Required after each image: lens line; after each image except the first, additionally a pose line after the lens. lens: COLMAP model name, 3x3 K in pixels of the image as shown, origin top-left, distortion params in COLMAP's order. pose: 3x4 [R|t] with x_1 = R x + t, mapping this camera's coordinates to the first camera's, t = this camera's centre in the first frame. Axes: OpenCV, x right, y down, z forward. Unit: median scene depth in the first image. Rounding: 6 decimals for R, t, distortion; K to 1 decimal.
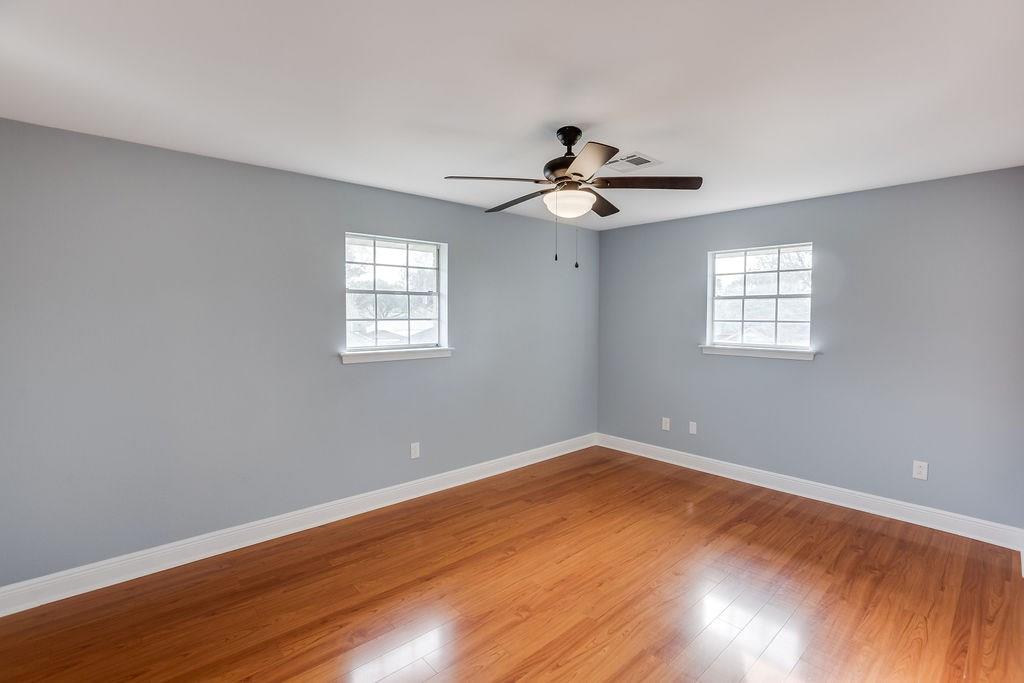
lens RADIAL K [[470.4, 0, 516.7], [0, 470.4, 328.8], [0, 0, 1]] dist [-0.031019, 0.000716]
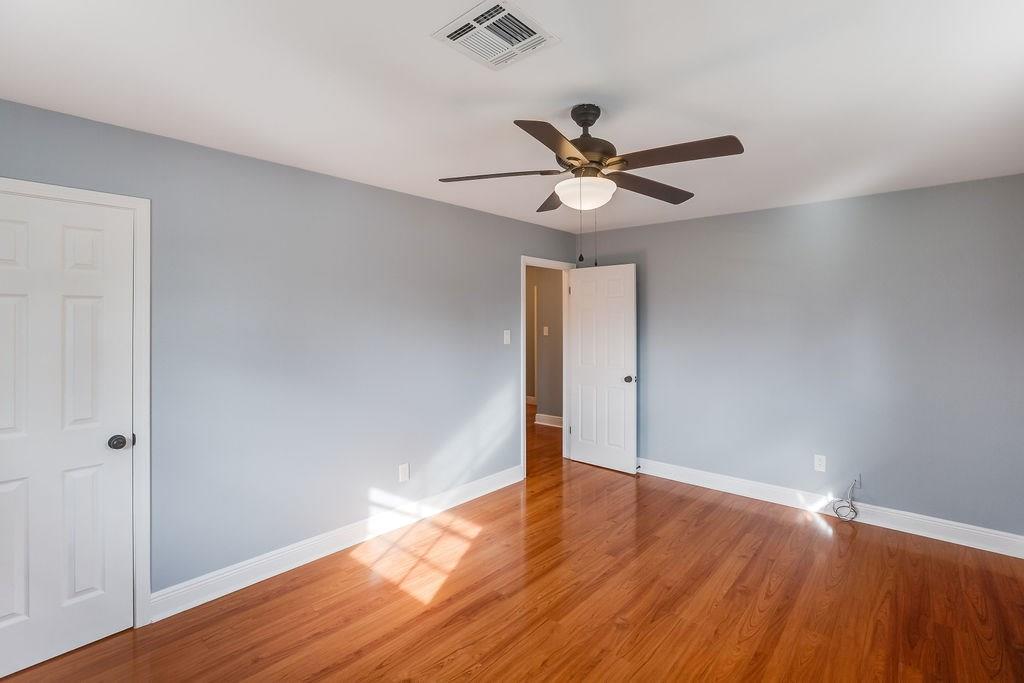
lens RADIAL K [[470.4, 0, 516.7], [0, 470.4, 328.8], [0, 0, 1]] dist [-0.031019, 0.000716]
pose [[-0.994047, -0.000690, -0.108949, 0.338222], [-0.004594, 0.999356, 0.035583, -0.046903], [0.108855, 0.035872, -0.993410, 1.905587]]
